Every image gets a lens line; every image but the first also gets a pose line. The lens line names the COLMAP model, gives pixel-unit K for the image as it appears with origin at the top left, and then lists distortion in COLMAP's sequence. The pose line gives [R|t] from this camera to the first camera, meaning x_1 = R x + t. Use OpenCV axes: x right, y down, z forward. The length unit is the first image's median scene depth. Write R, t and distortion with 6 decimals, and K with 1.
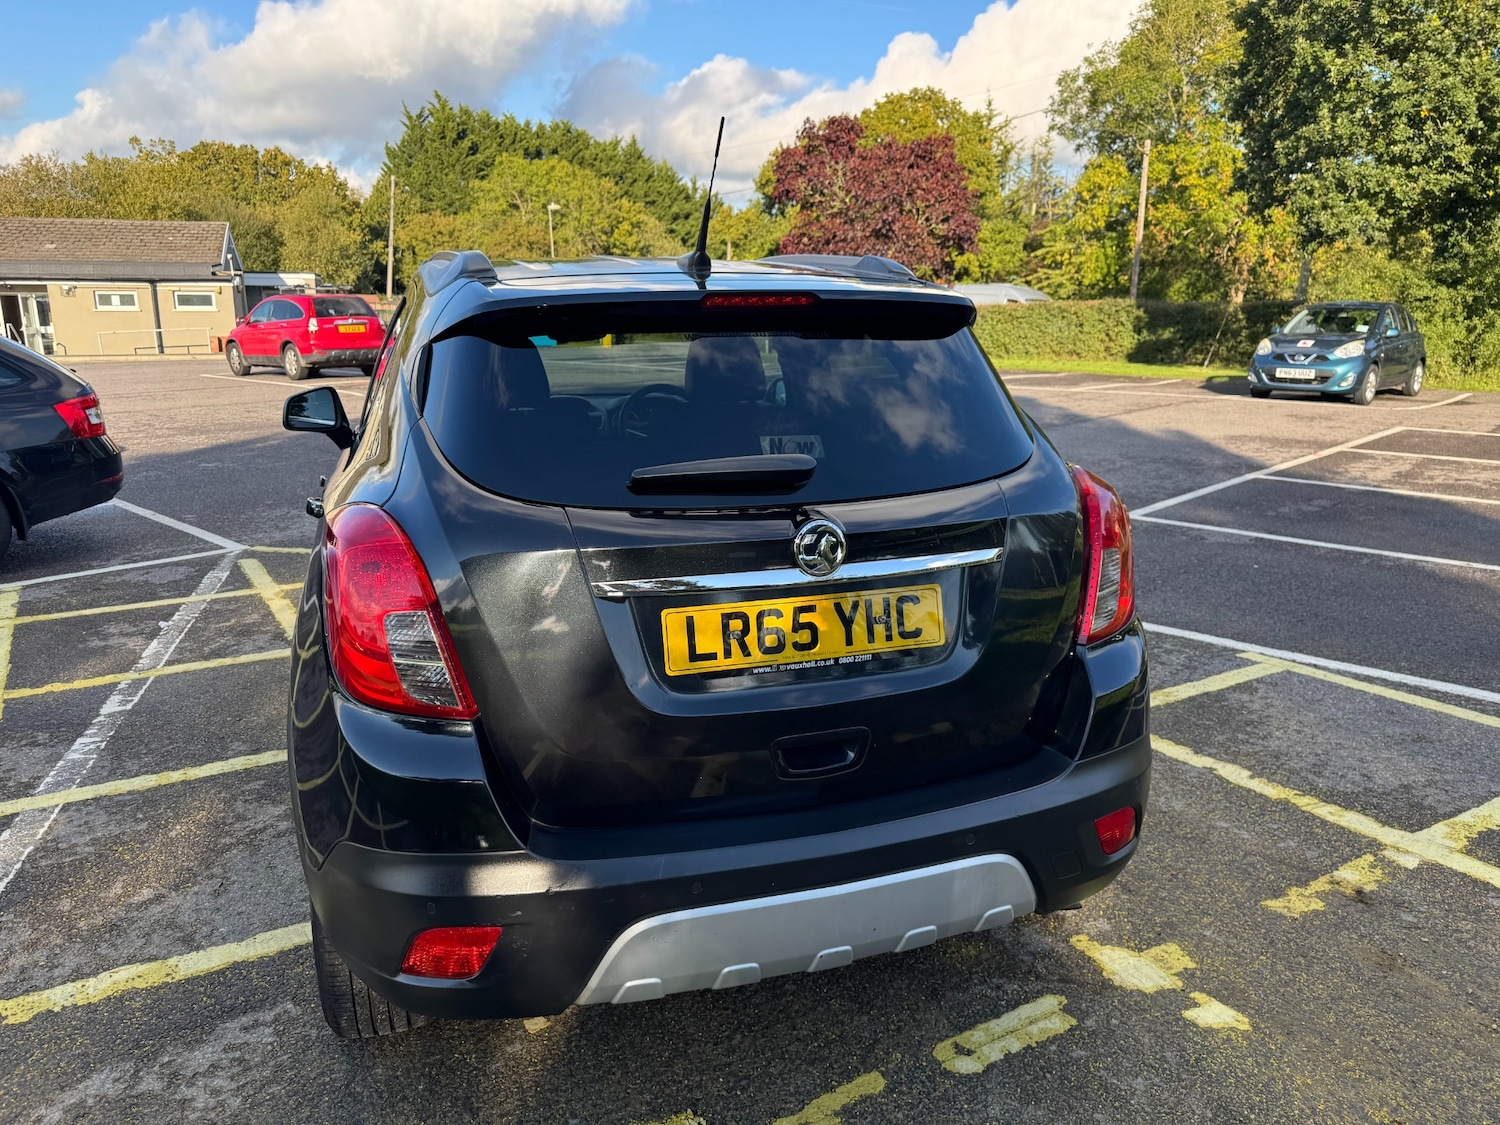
lens RADIAL K [[1052.7, 0, 748.2], [0, 1052.7, 573.6], [0, 0, 1]] dist [0.024137, -0.029959]
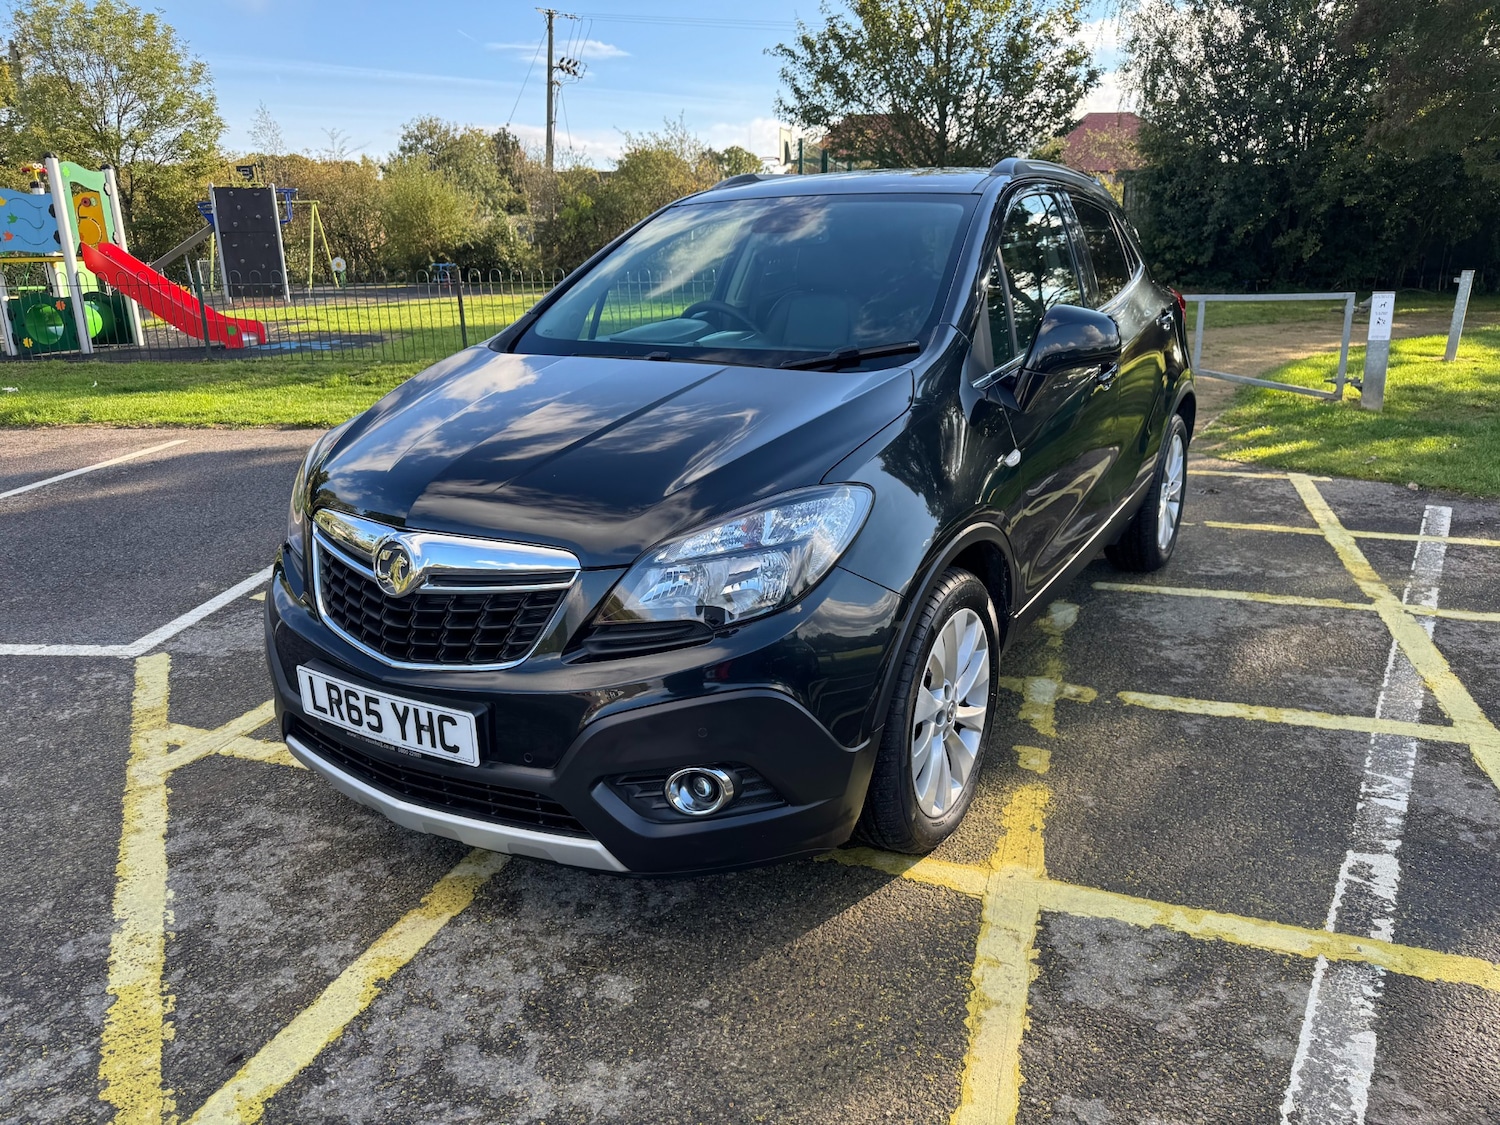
lens RADIAL K [[1066.2, 0, 738.4], [0, 1066.2, 552.9], [0, 0, 1]] dist [0.008275, -0.010805]
pose [[-0.635100, -0.202569, 0.745395, -0.183667], [0.209503, 0.883654, 0.418646, -0.083201], [-0.743476, 0.422045, -0.518769, 0.352839]]
